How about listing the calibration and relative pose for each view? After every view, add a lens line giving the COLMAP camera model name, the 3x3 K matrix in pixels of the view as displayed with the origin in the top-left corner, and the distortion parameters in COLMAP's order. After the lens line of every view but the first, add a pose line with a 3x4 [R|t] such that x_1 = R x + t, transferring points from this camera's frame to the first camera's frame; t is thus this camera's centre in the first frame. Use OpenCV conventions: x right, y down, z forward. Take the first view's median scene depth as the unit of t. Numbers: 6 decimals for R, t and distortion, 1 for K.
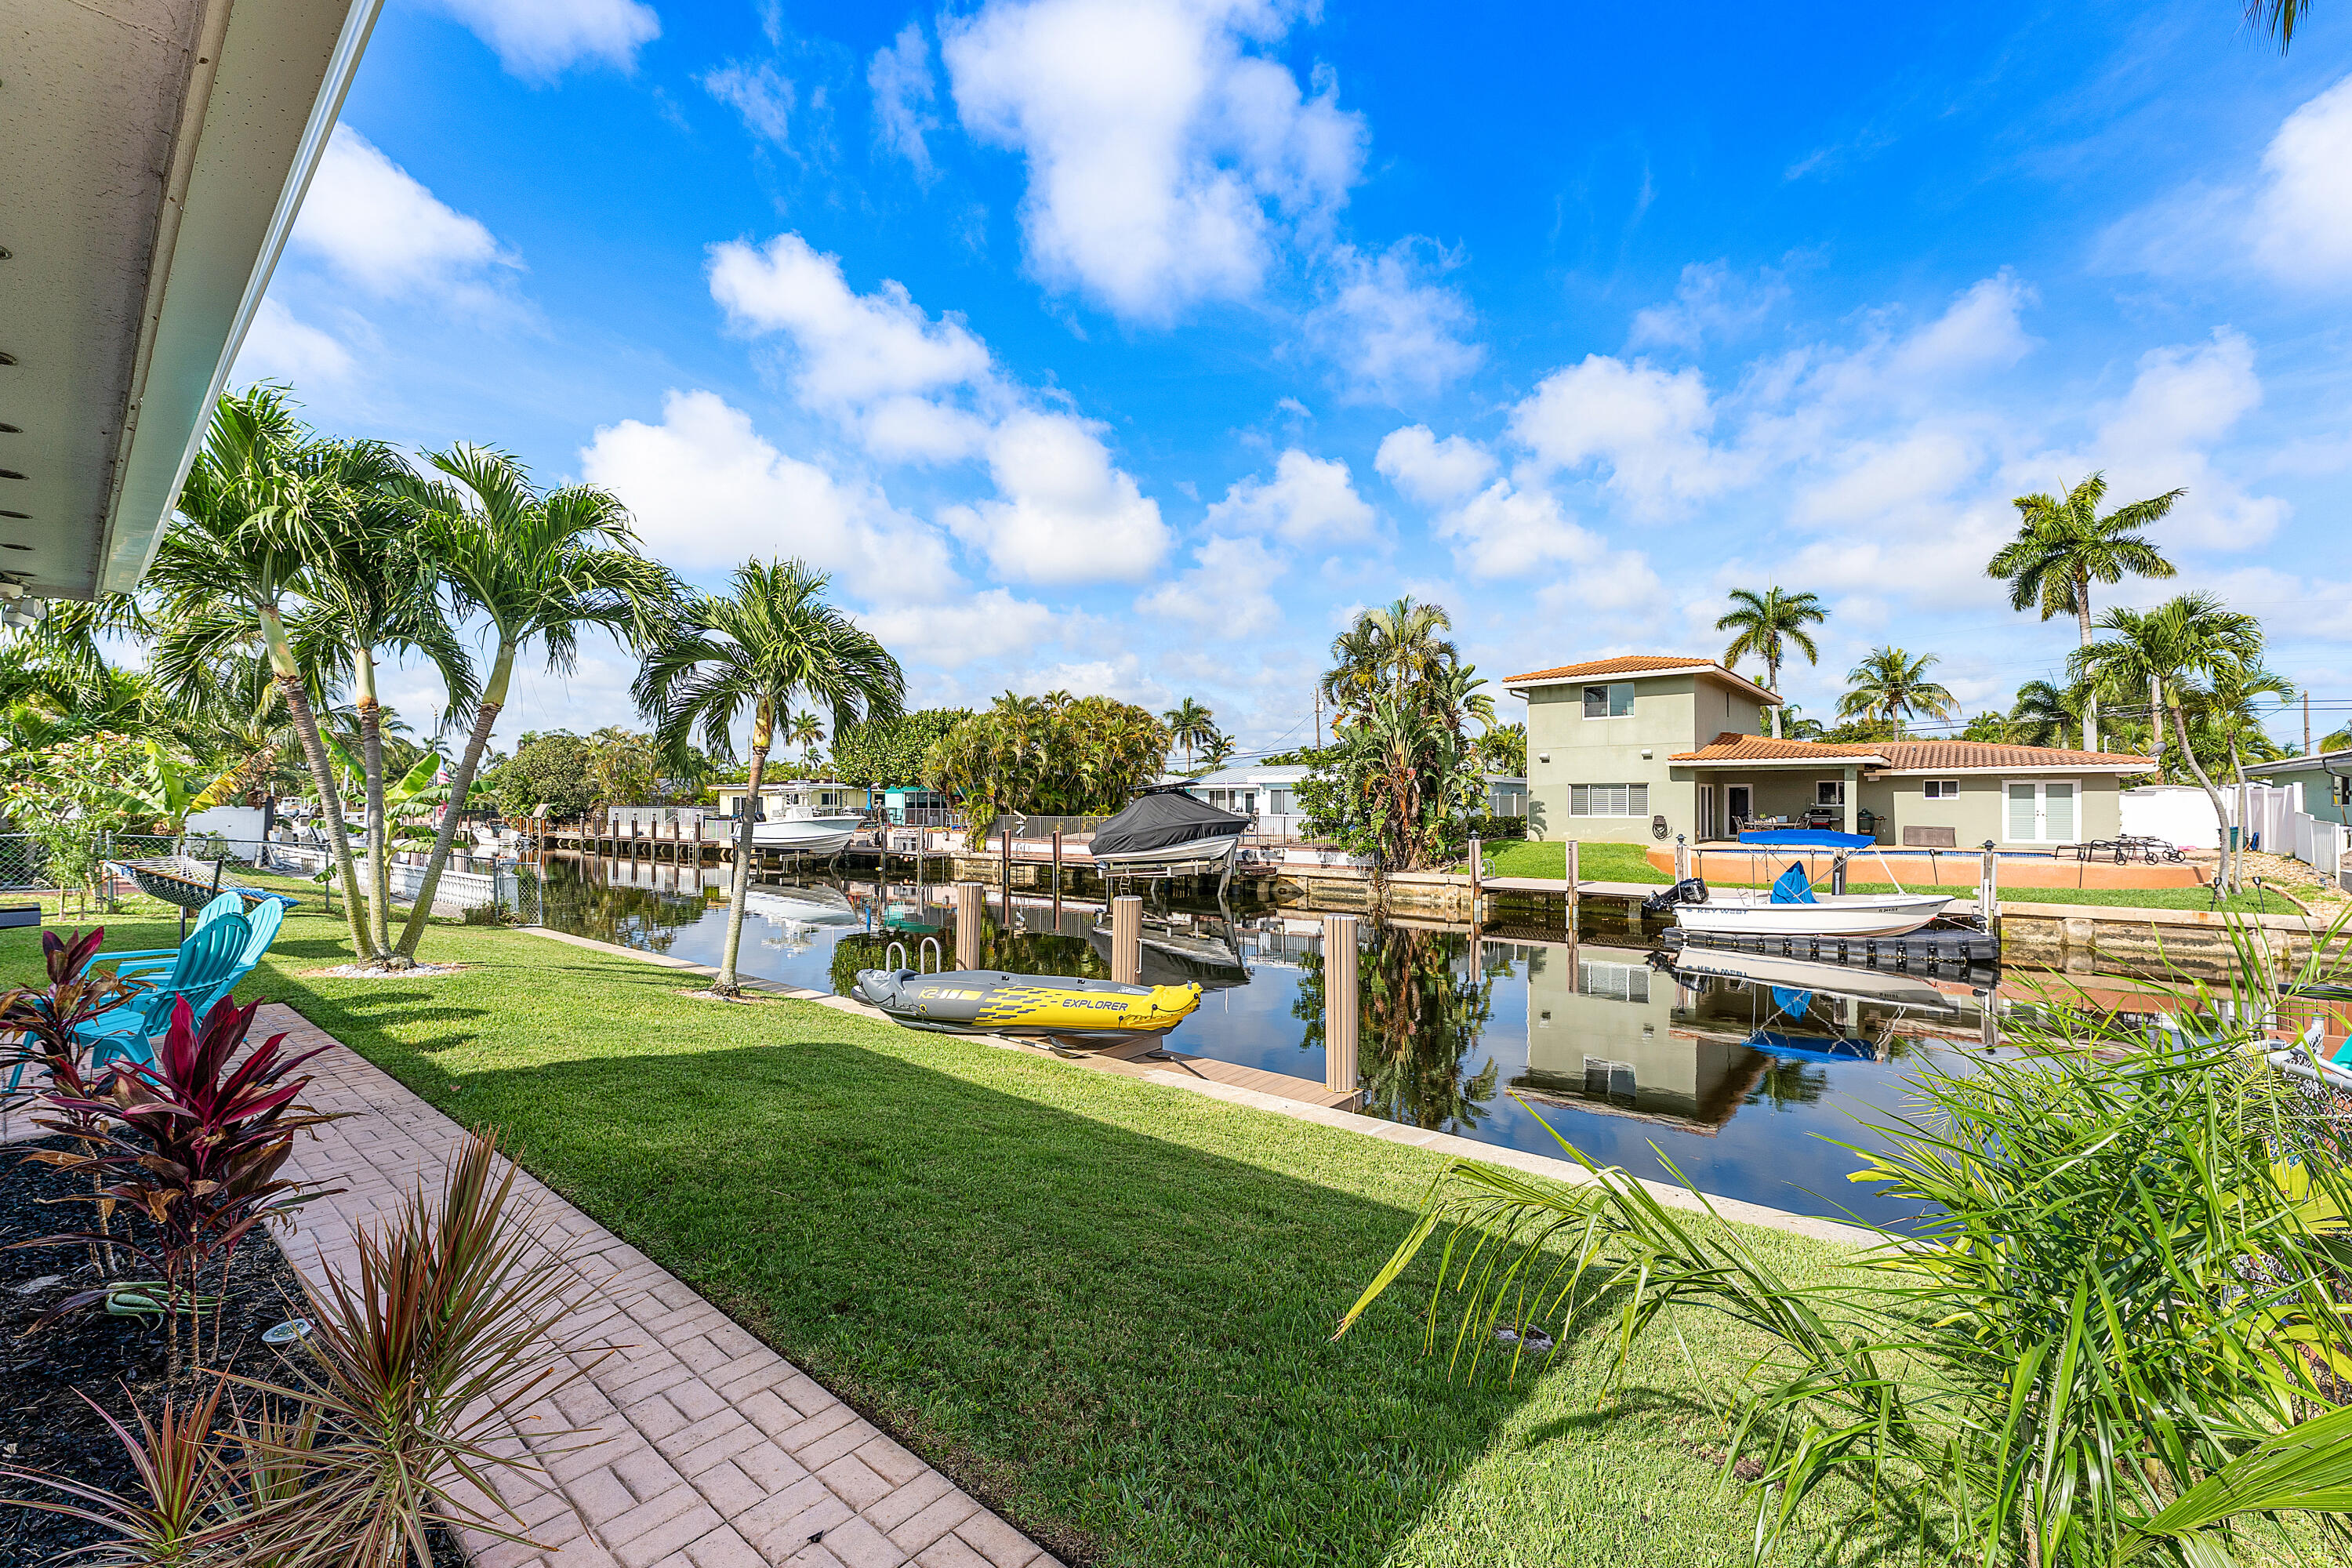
lens RADIAL K [[950.1, 0, 1187.7], [0, 950.1, 803.2], [0, 0, 1]] dist [-0.003296, 0.001013]
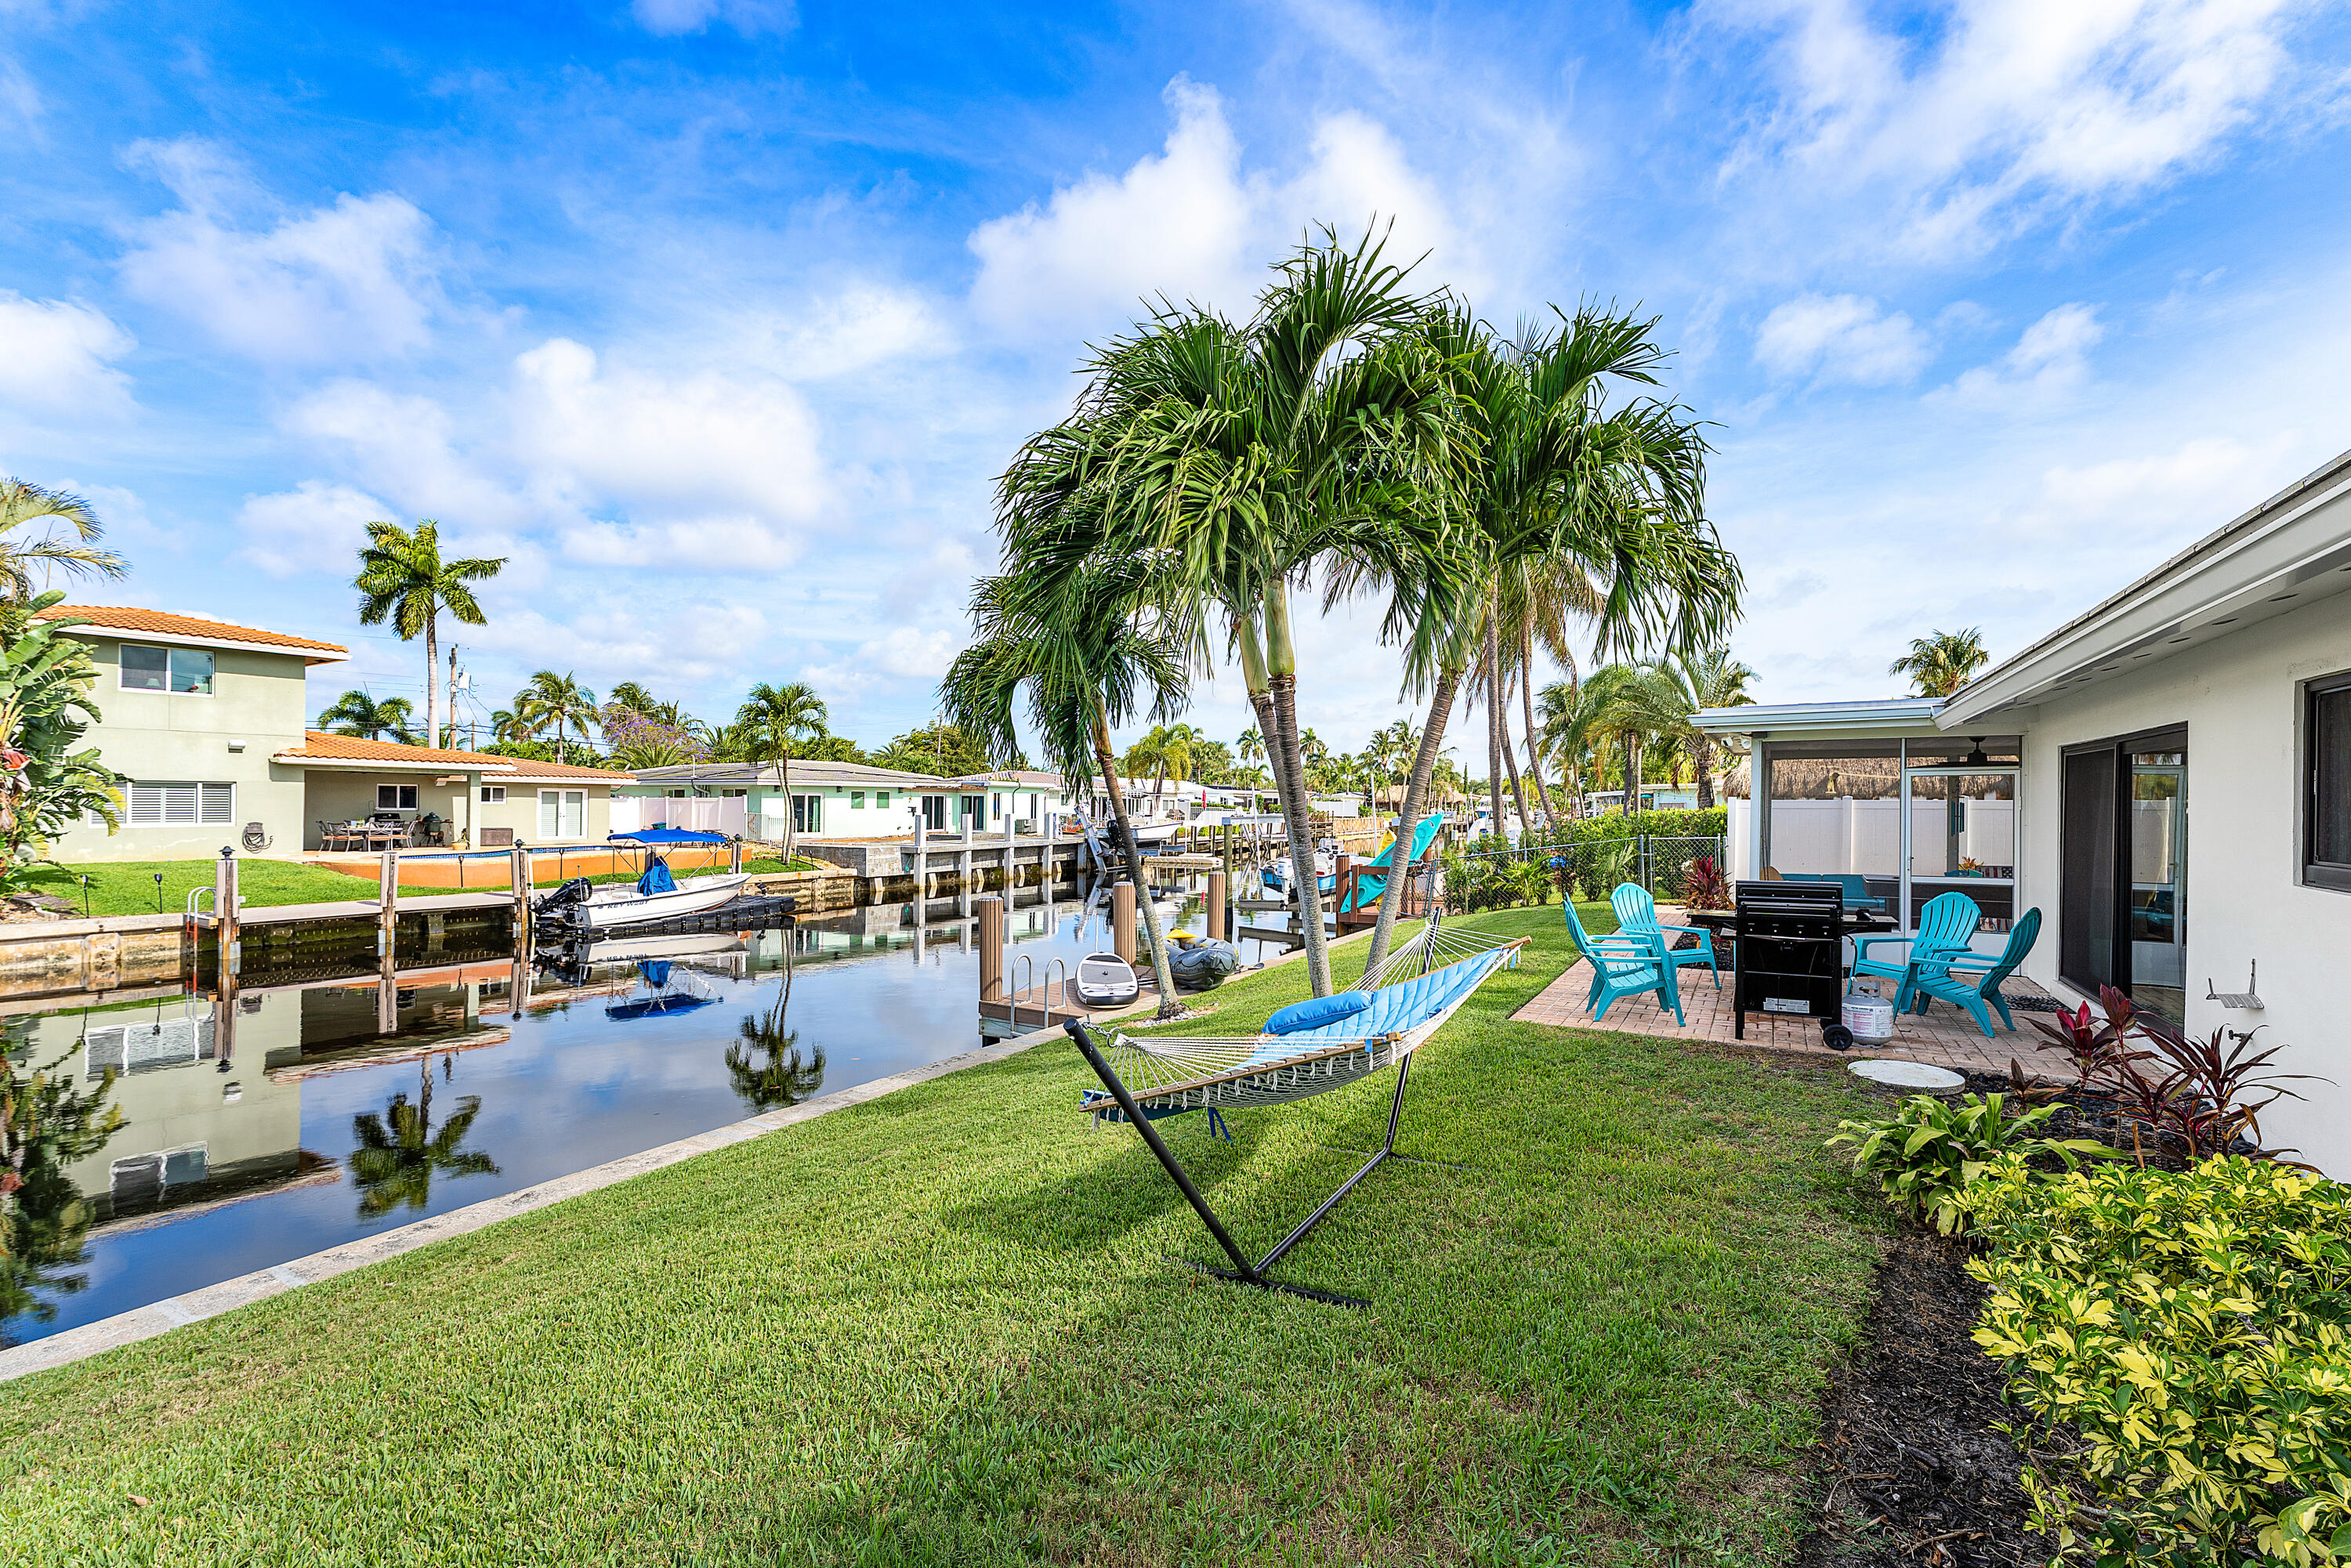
lens RADIAL K [[949.7, 0, 1199.3], [0, 949.7, 818.0], [0, 0, 1]] dist [-0.003296, 0.001013]
pose [[-0.152507, -0.010980, 0.988241, -0.440384], [-0.001136, 0.999940, 0.010935, -0.000766], [-0.988302, 0.000545, -0.152510, 0.336972]]
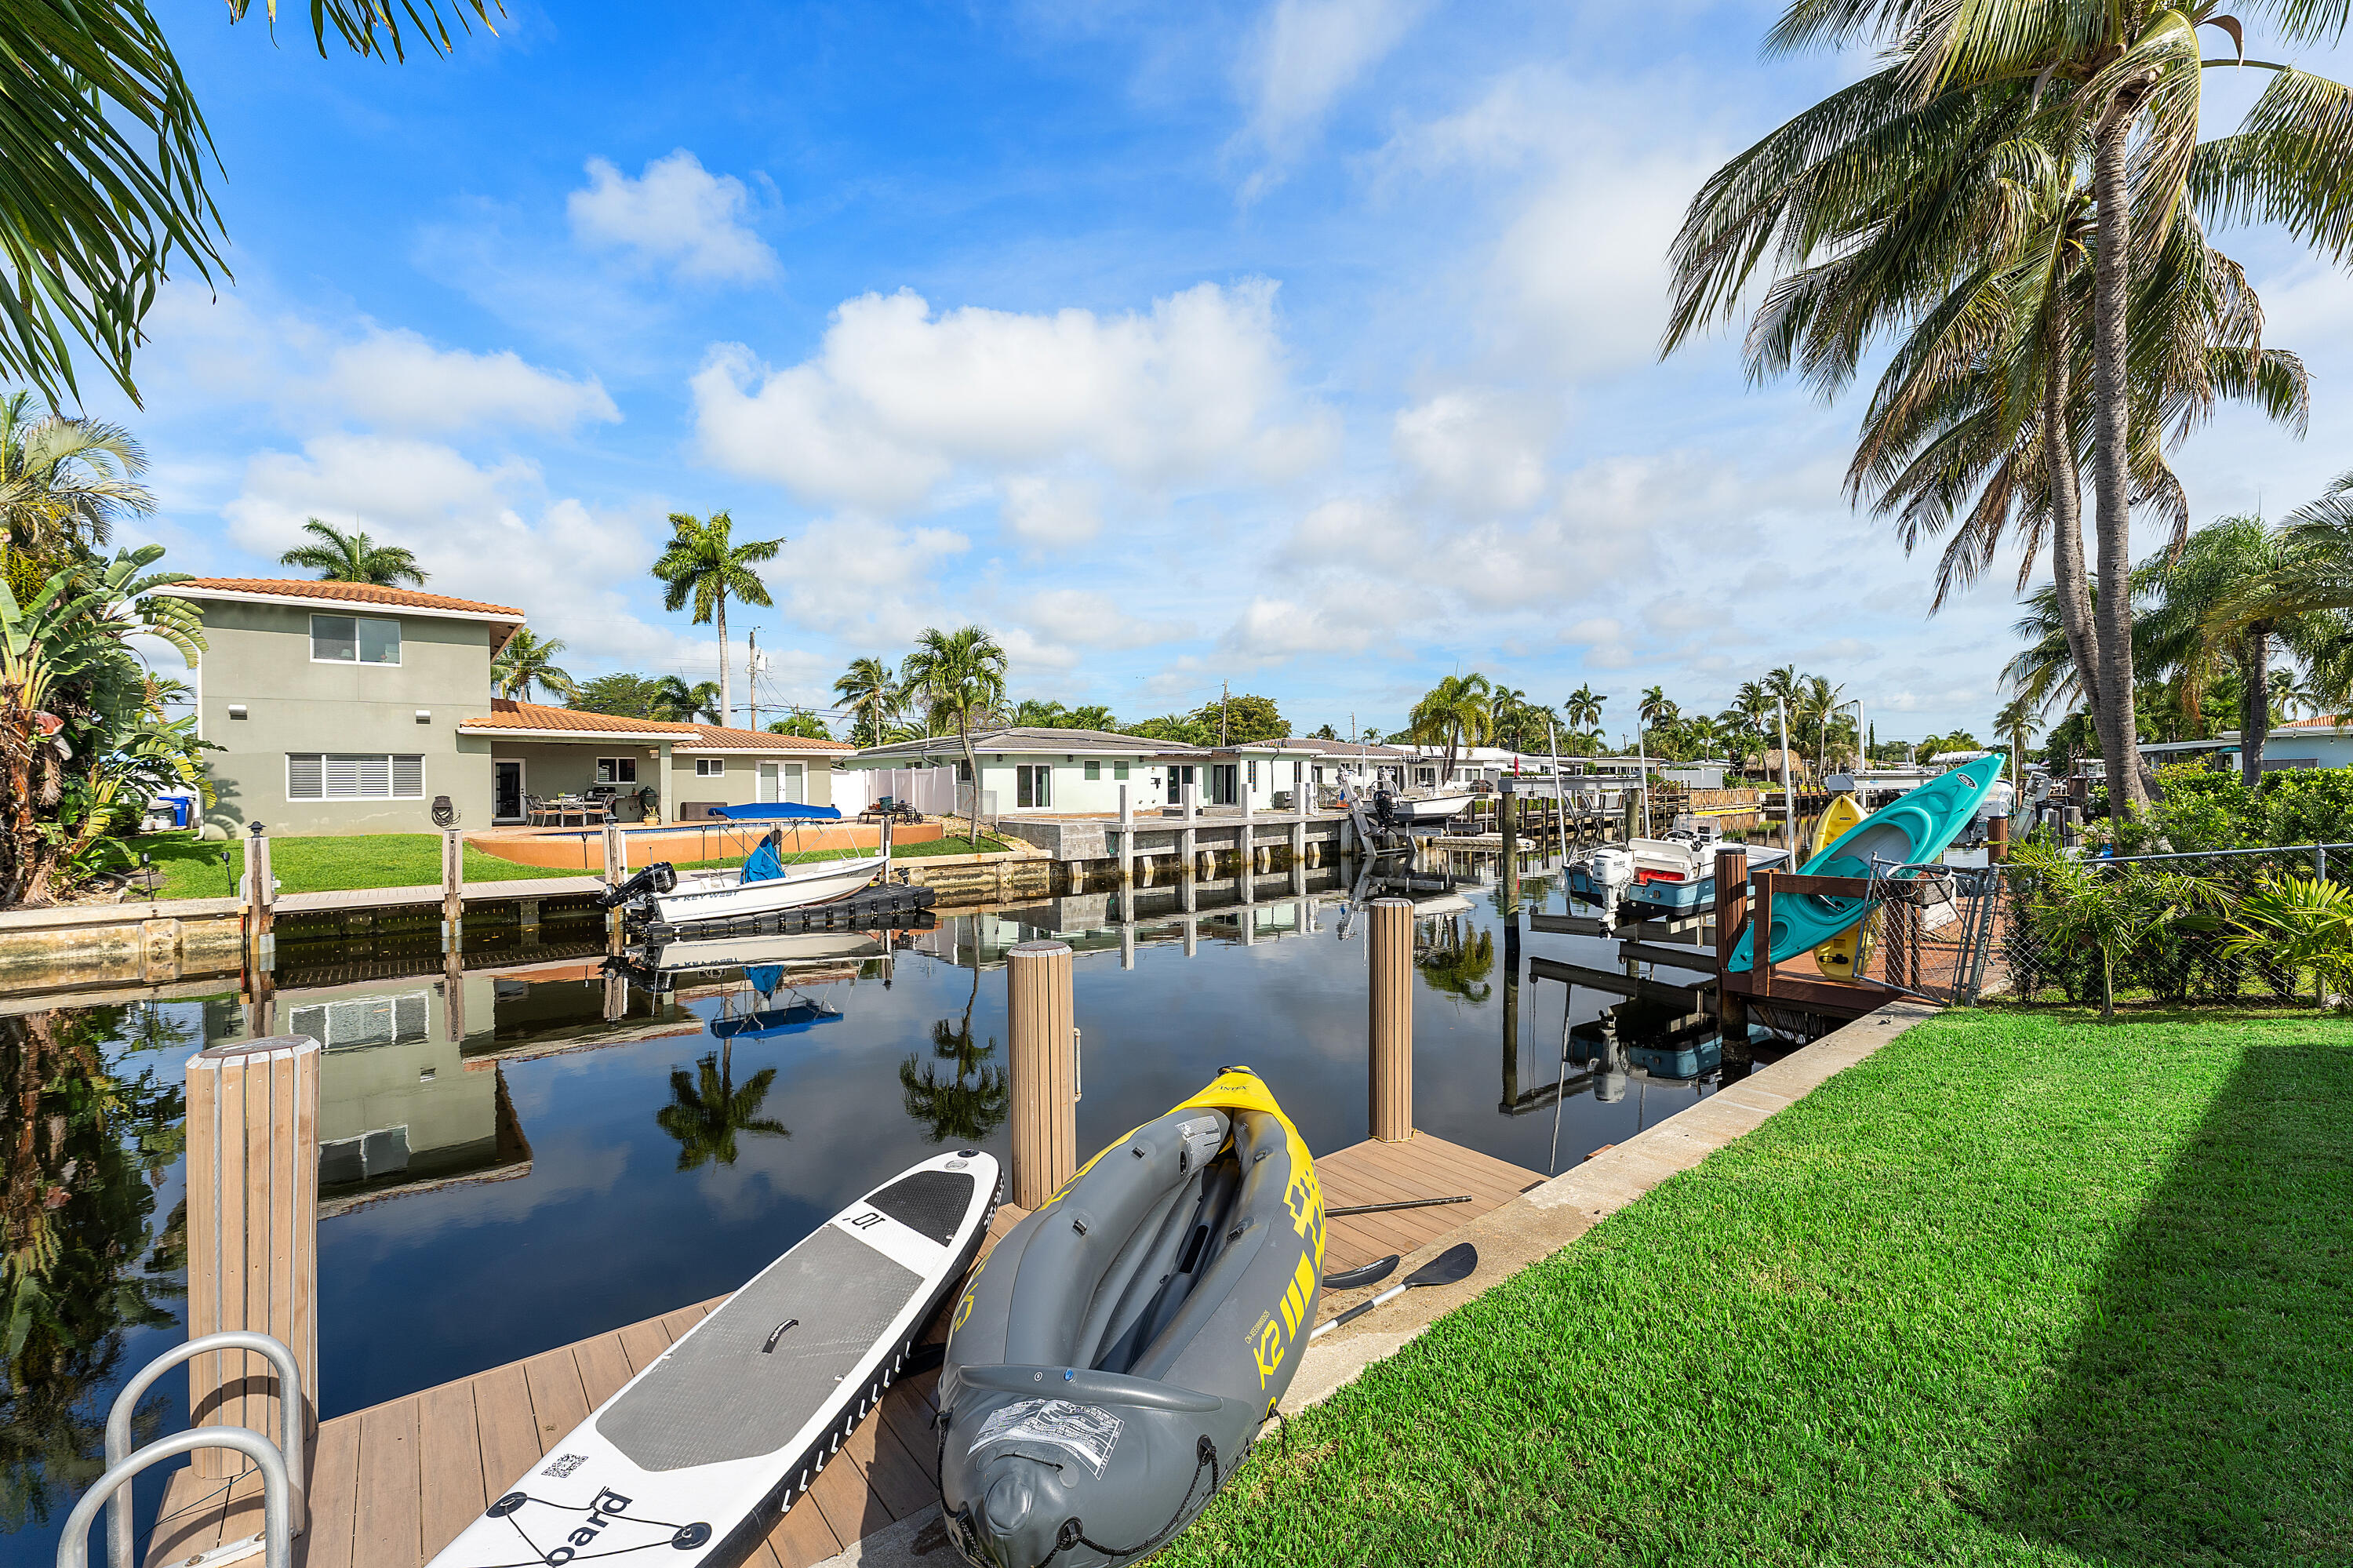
lens RADIAL K [[950.6, 0, 1176.1], [0, 950.6, 790.9], [0, 0, 1]] dist [-0.003296, 0.001013]
pose [[0.196558, -0.008122, 0.980458, -0.151981], [0.008684, 0.999941, 0.006543, 0.009121], [-0.980454, 0.007228, 0.196617, 0.266587]]
